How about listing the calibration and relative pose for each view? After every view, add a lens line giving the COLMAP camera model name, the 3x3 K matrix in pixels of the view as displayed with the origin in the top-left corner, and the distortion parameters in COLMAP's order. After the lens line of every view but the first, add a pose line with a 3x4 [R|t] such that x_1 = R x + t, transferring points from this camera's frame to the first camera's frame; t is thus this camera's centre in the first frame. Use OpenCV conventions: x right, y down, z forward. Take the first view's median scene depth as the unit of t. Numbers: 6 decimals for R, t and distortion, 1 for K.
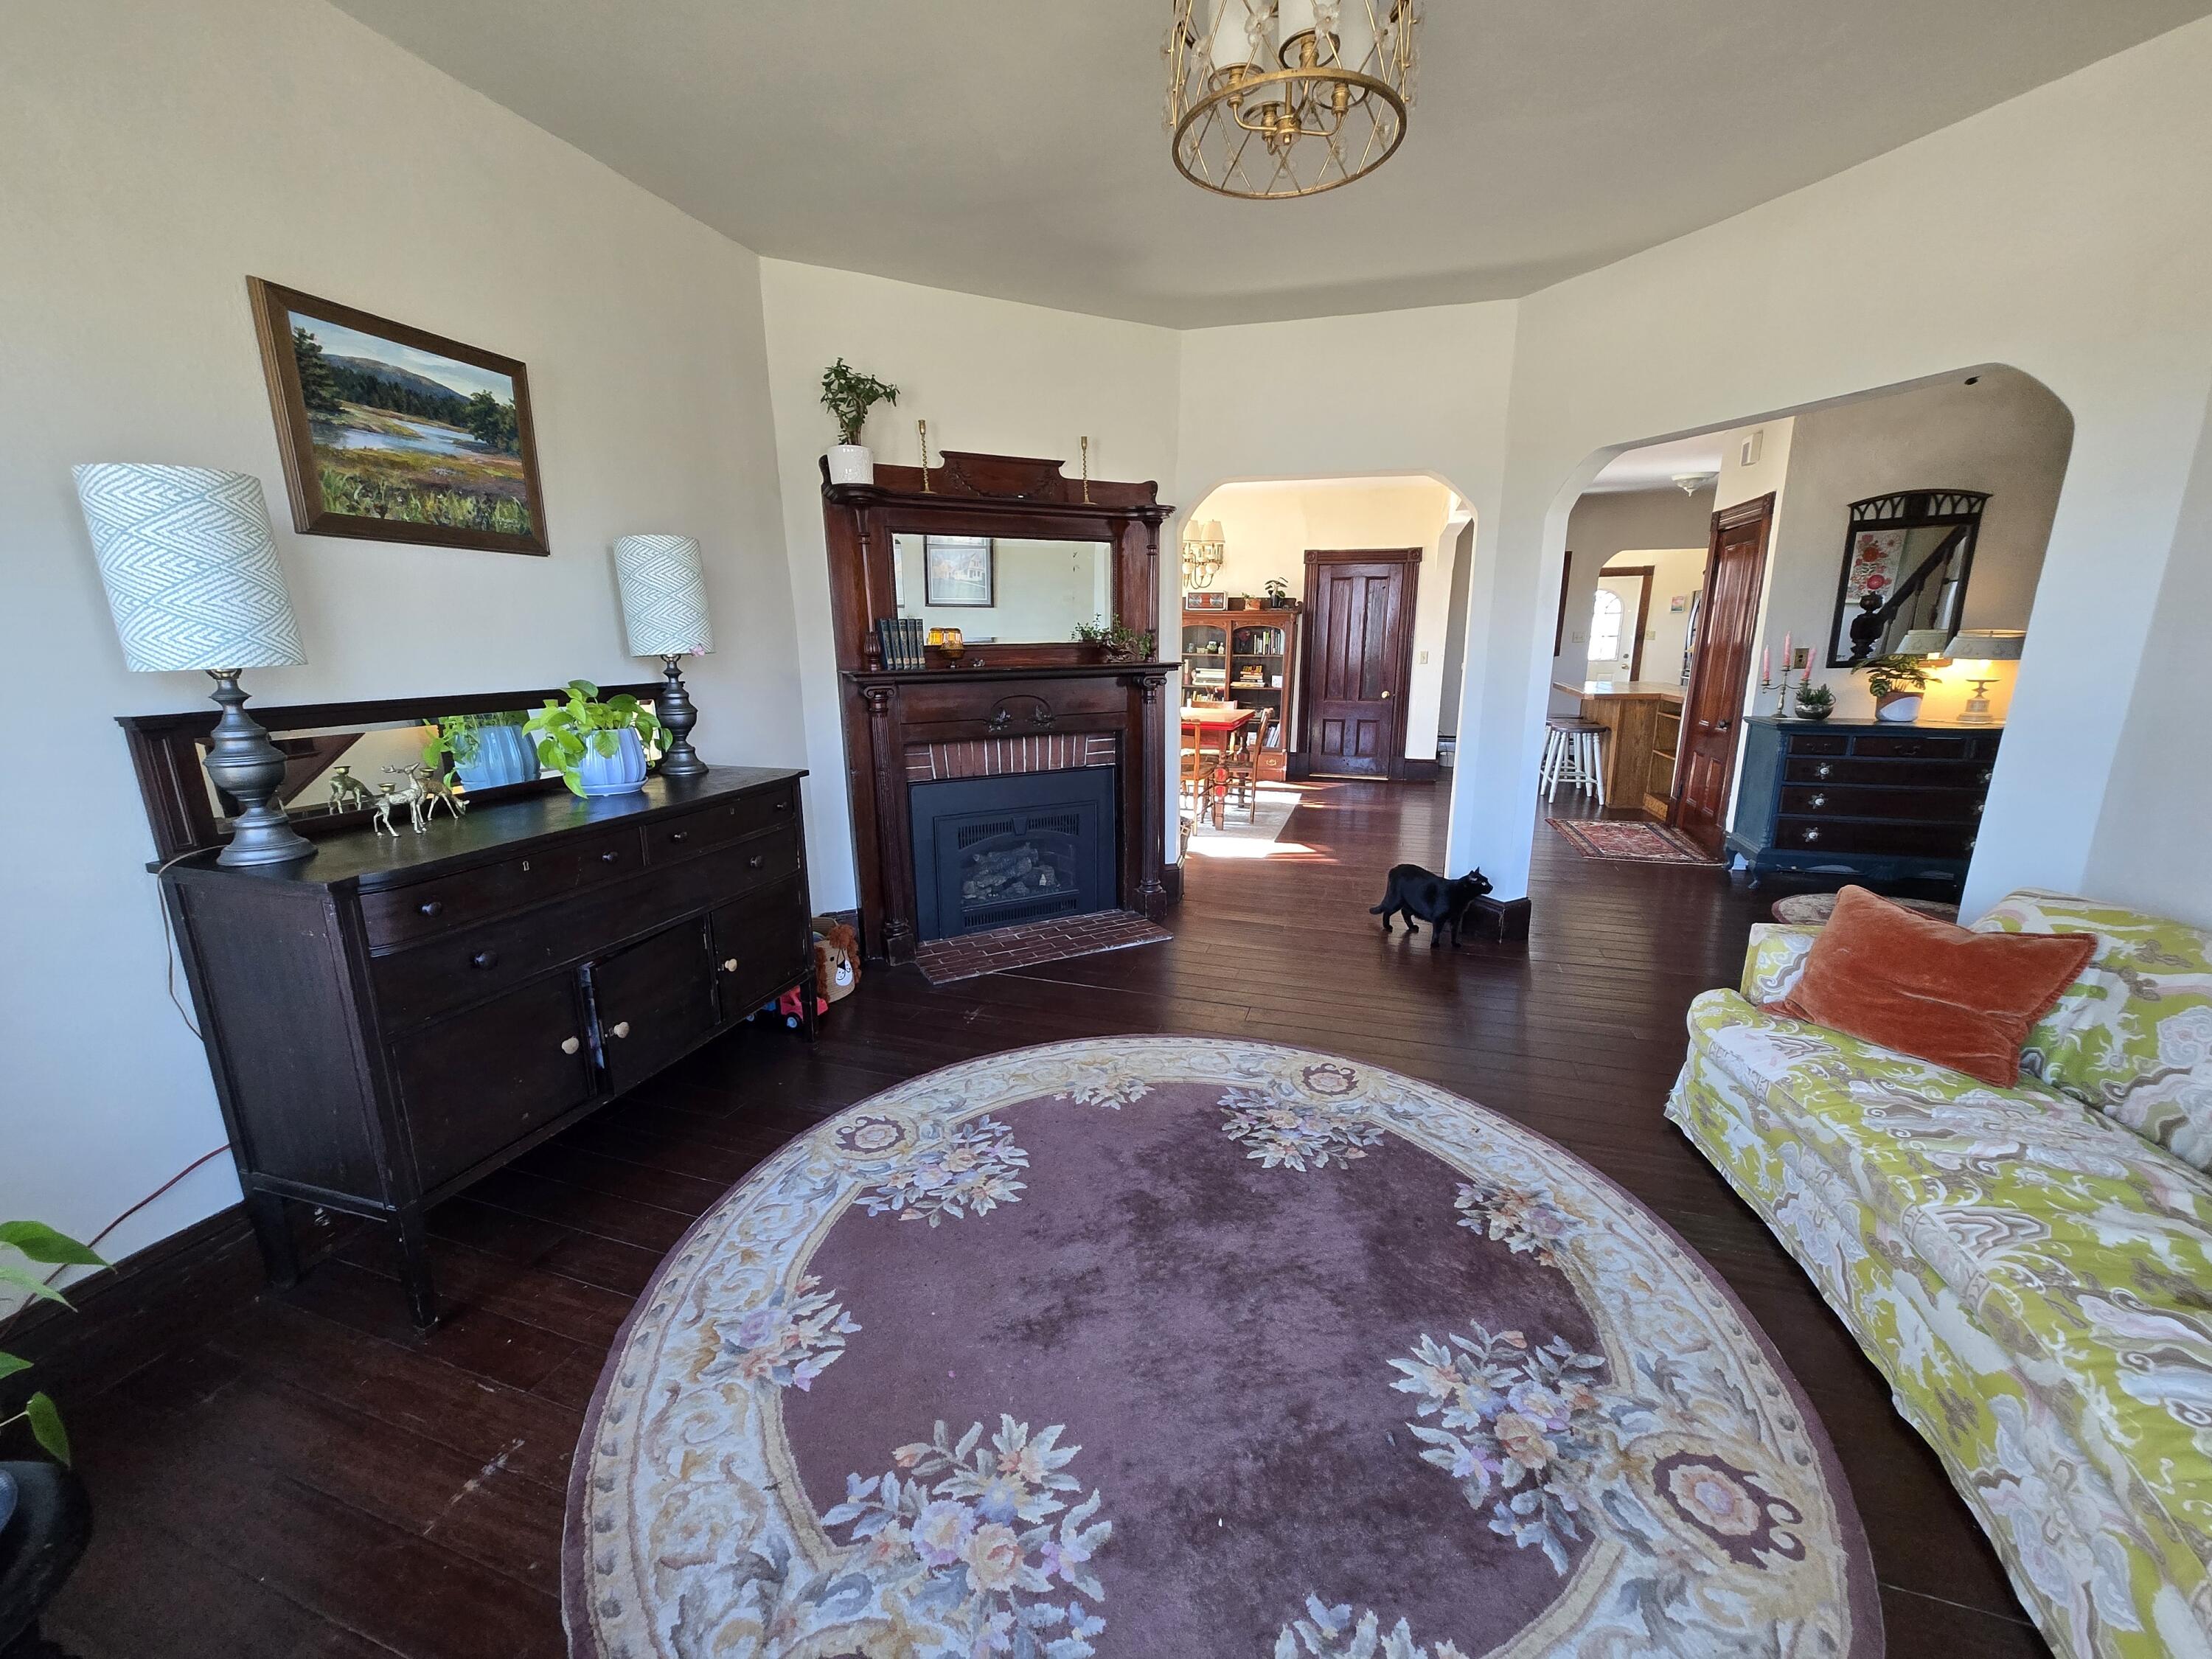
lens RADIAL K [[869.6, 0, 1100.5], [0, 869.6, 831.0], [0, 0, 1]] dist [0.007826, -0.002545]
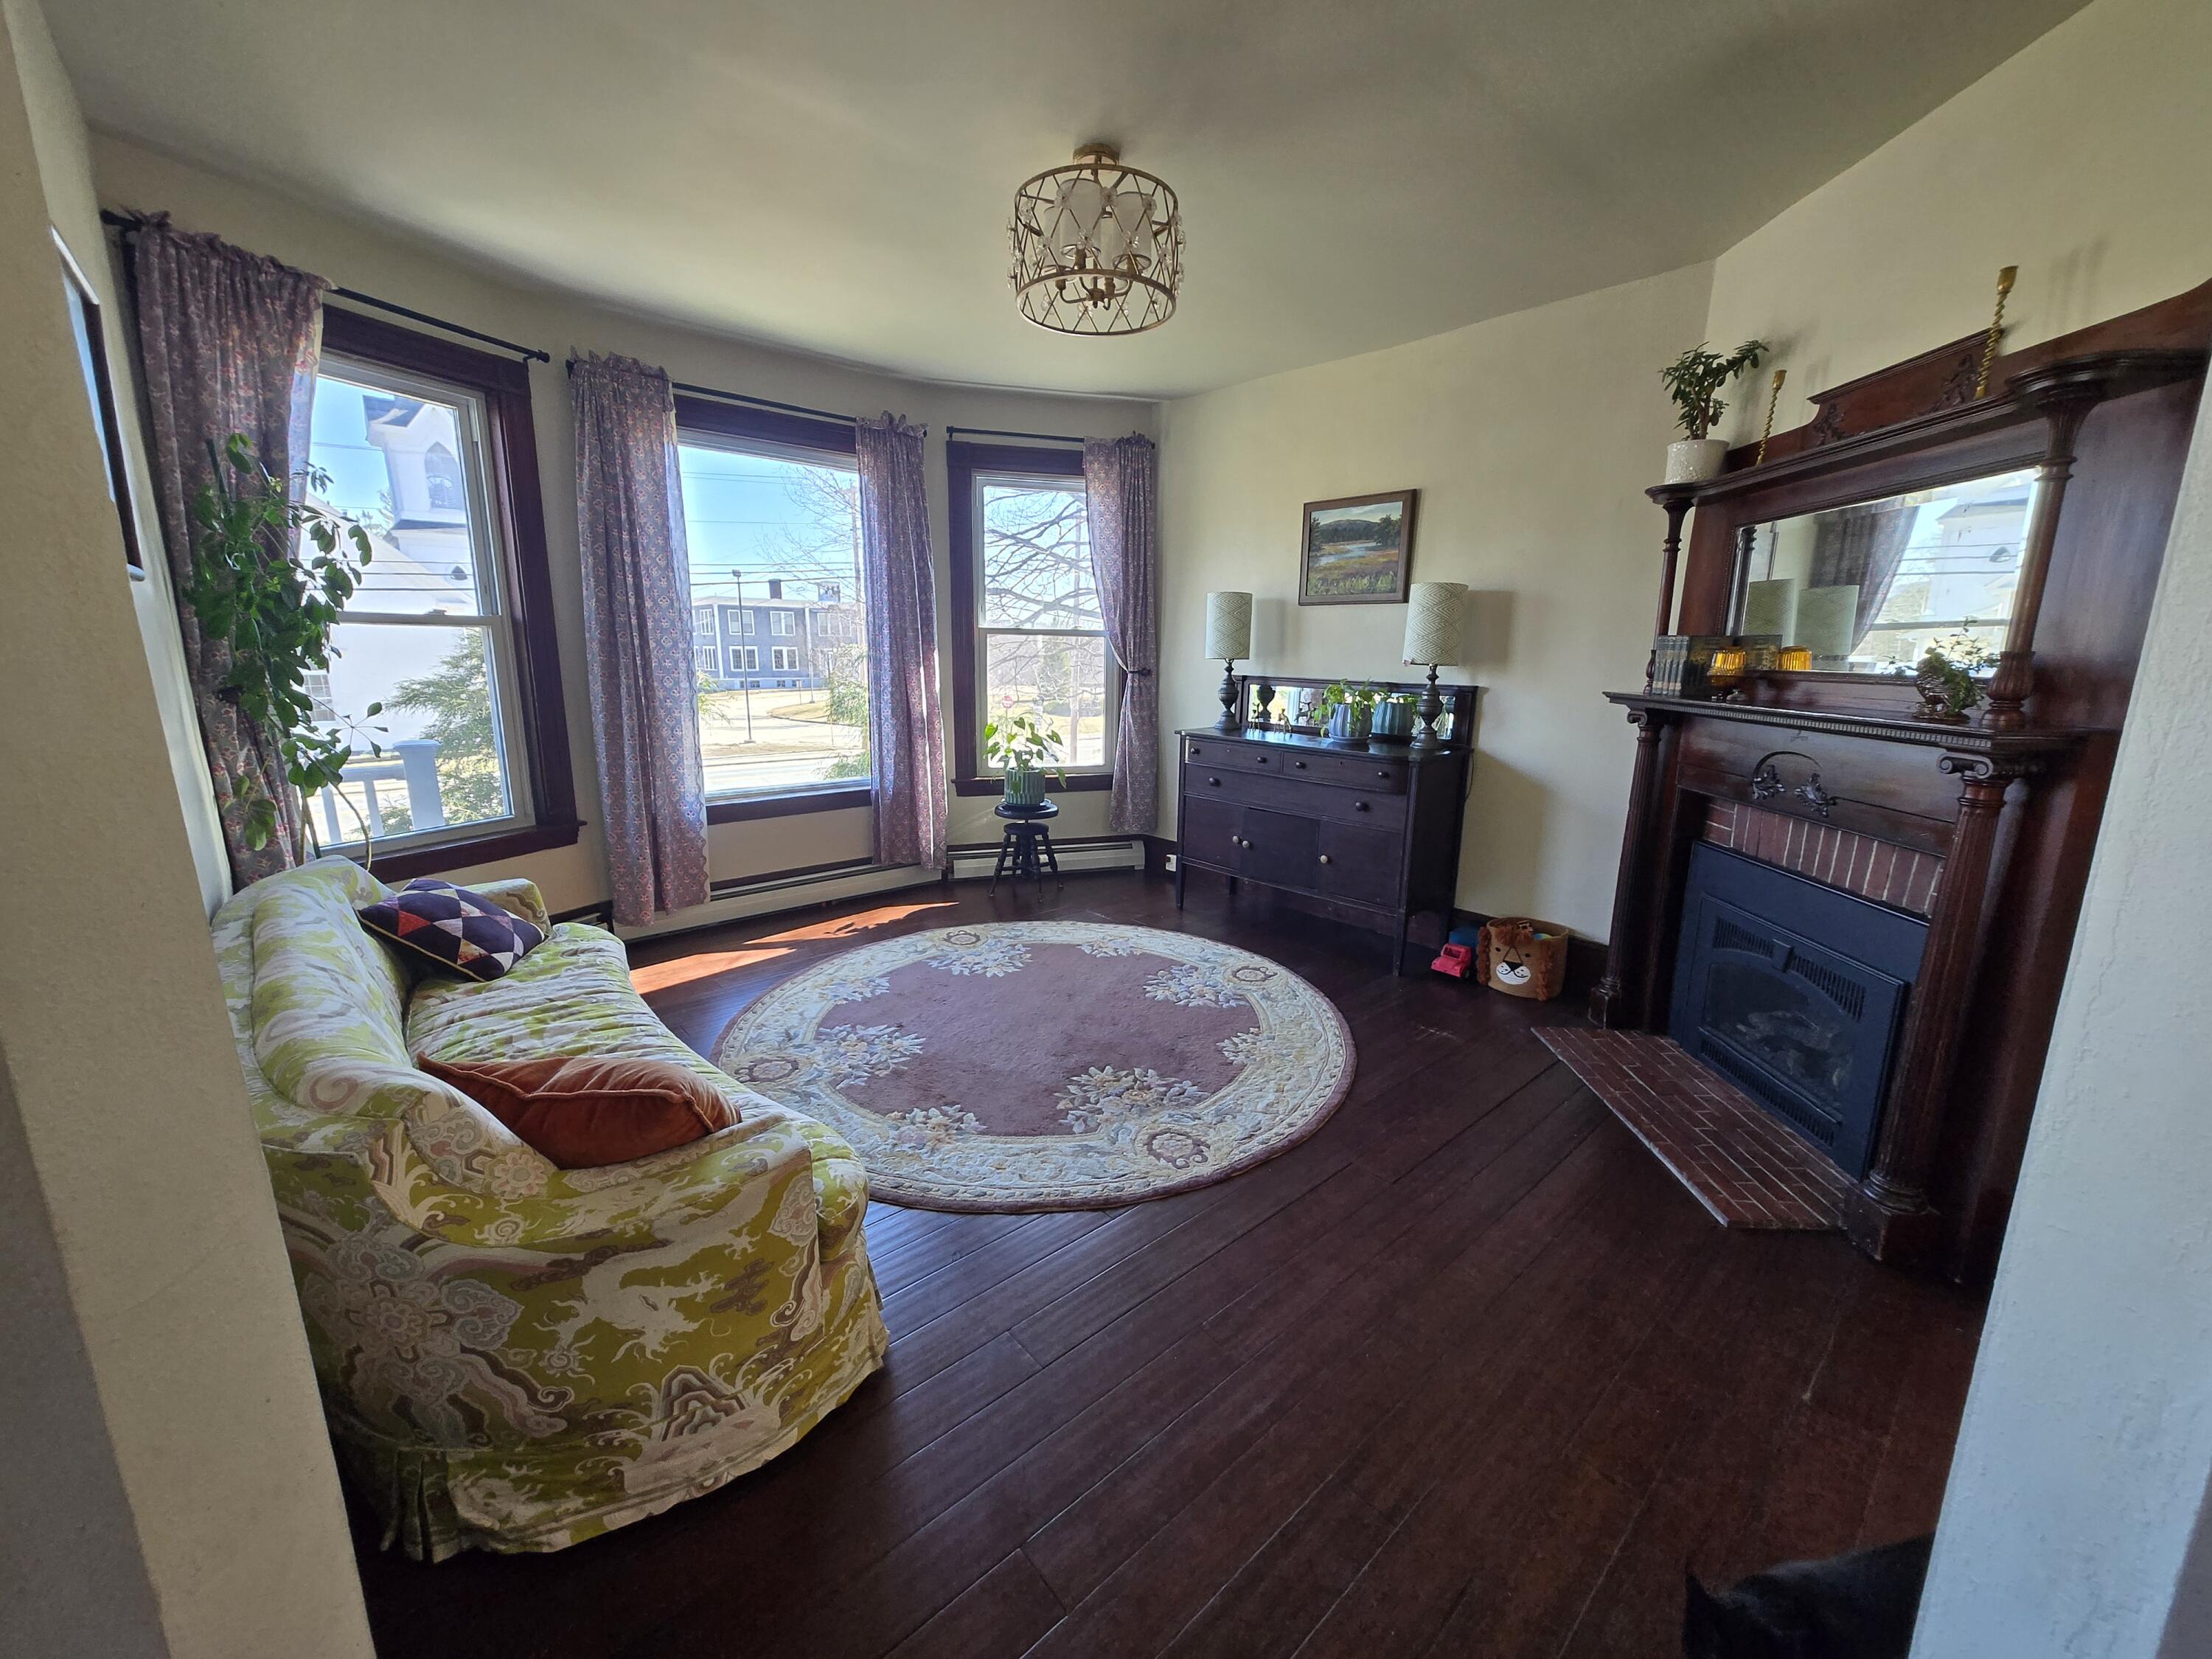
lens RADIAL K [[869.6, 0, 1116.9], [0, 869.6, 838.7], [0, 0, 1]] dist [0.007826, -0.002545]
pose [[-0.496552, 0.189995, -0.846958, 0.969570], [-0.198435, 0.925063, 0.323854, -0.281637], [0.845020, 0.328876, -0.421641, 1.190188]]
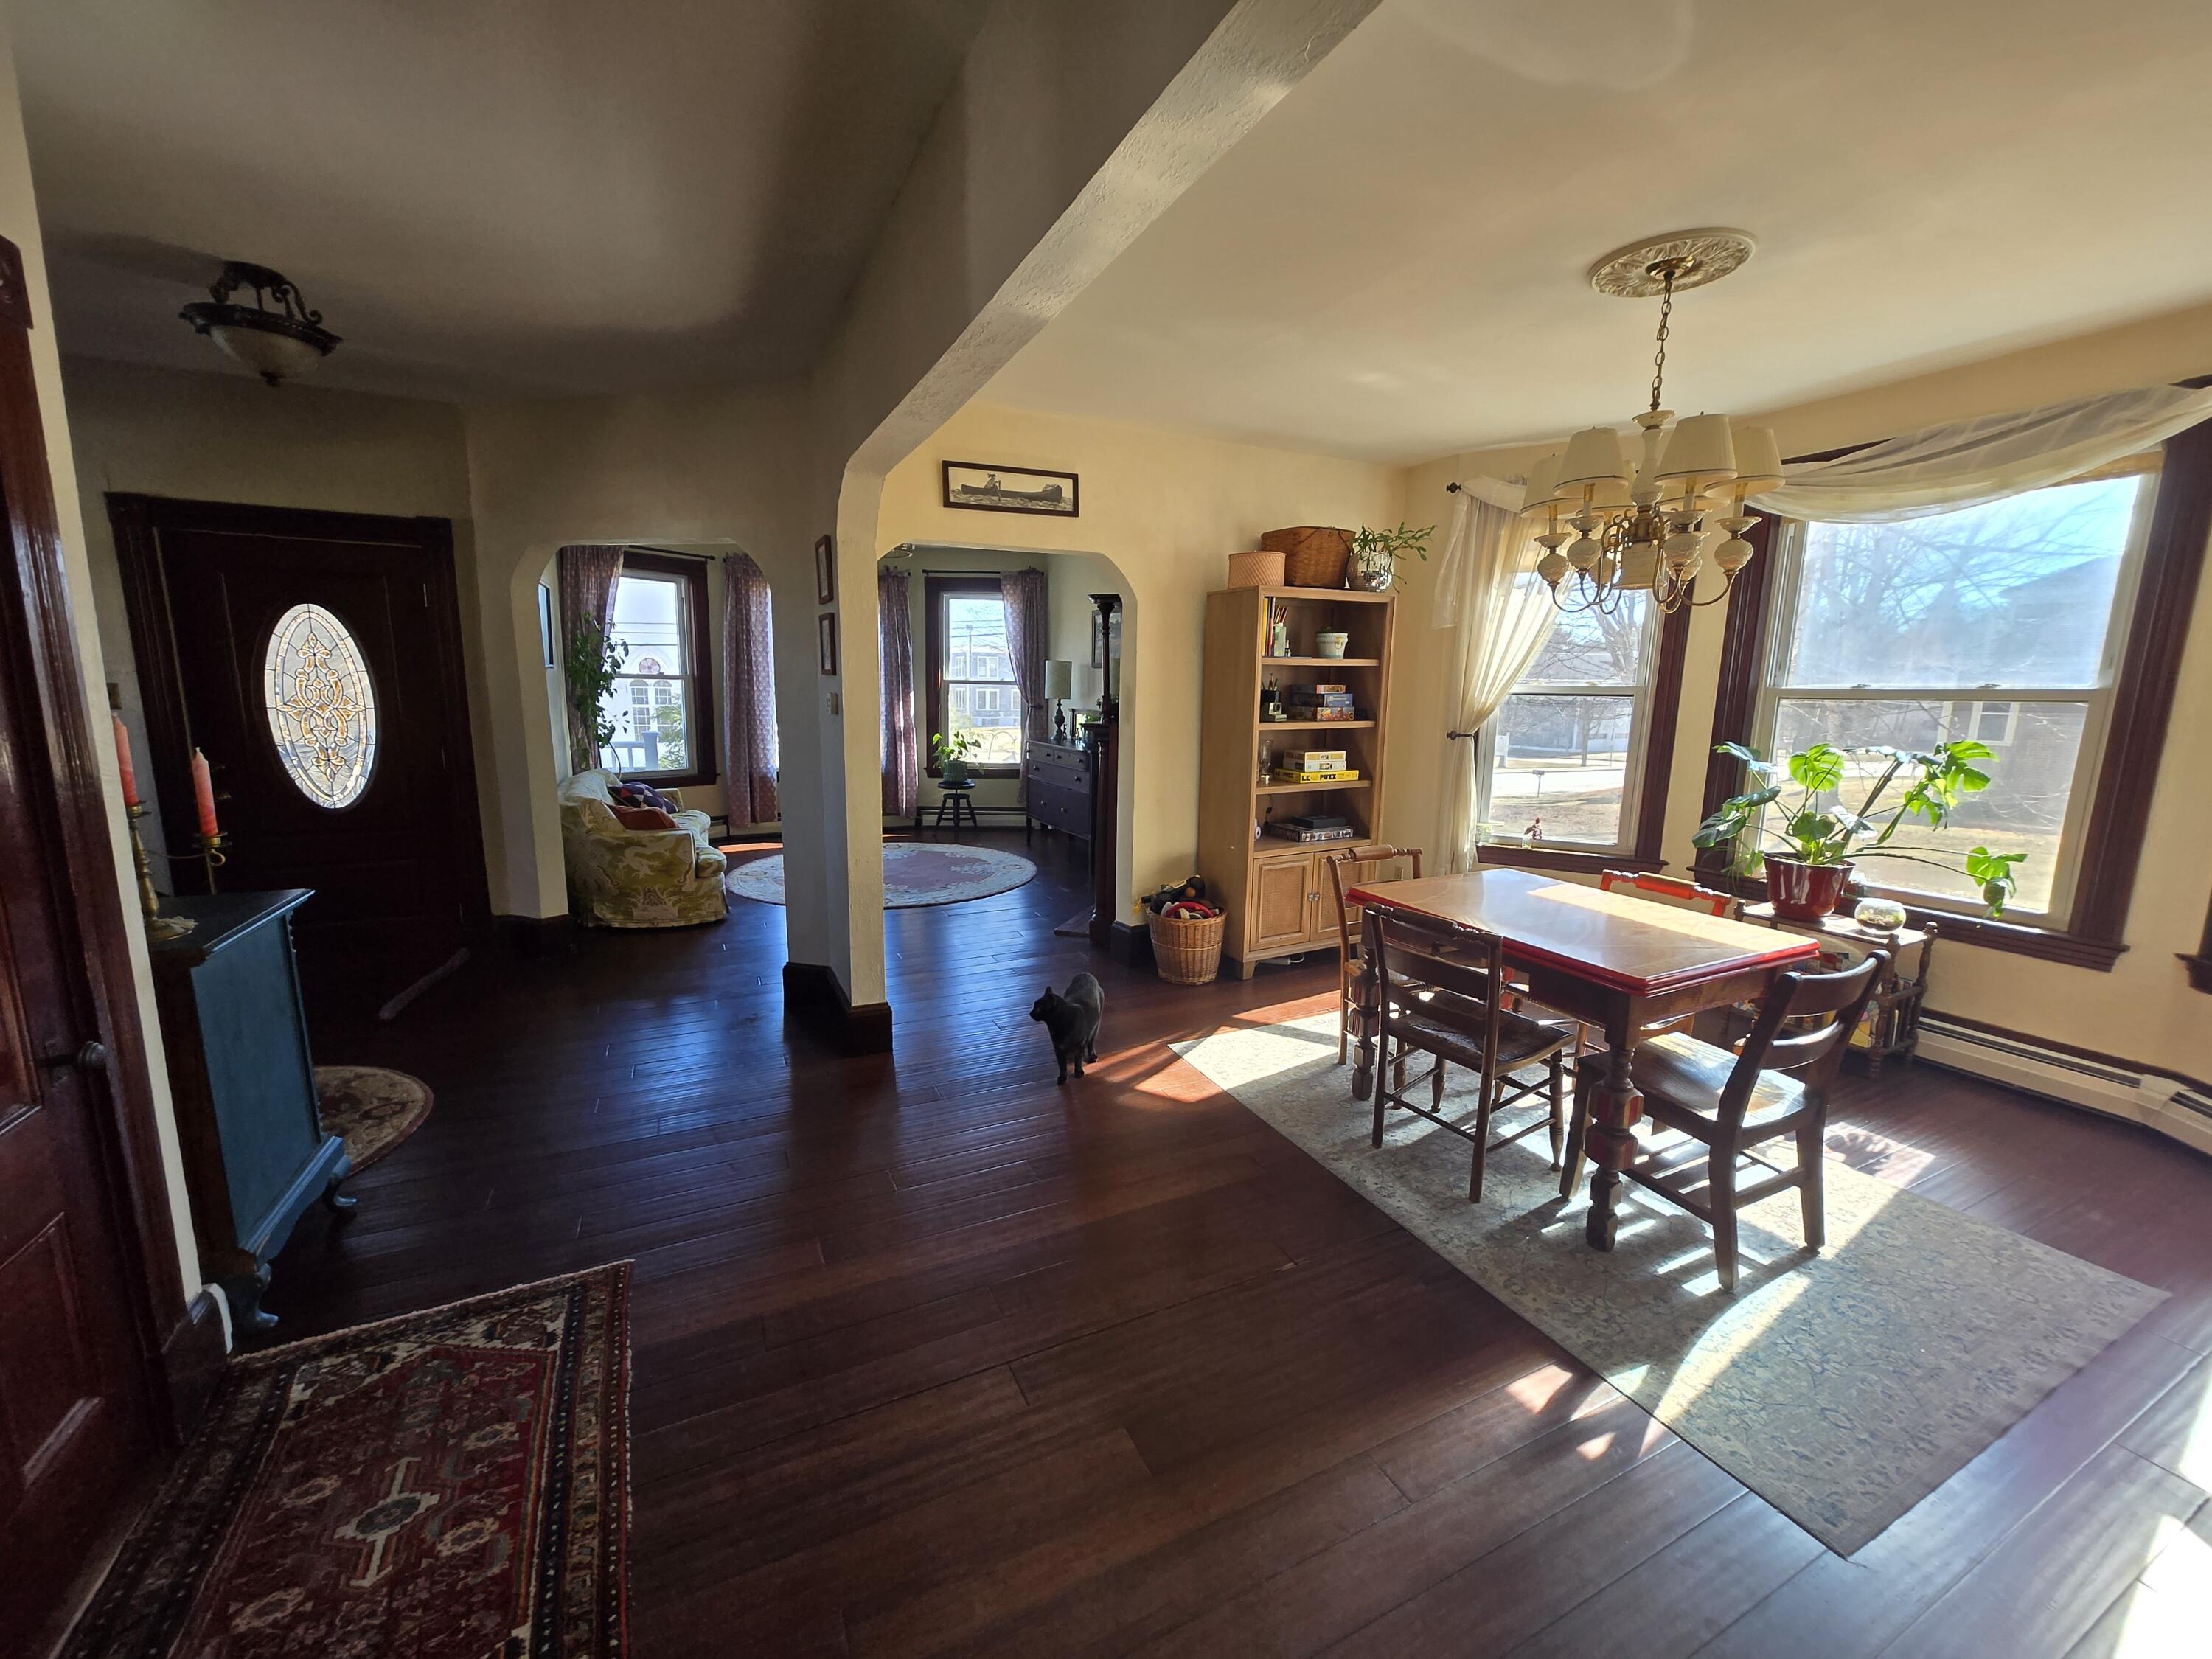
lens RADIAL K [[869.6, 0, 1107.9], [0, 869.6, 832.7], [0, 0, 1]] dist [0.007826, -0.002545]
pose [[-0.713276, 0.110964, -0.692044, 1.287212], [-0.167754, 0.931660, 0.322285, -0.635737], [0.680512, 0.345972, -0.645916, 2.639395]]
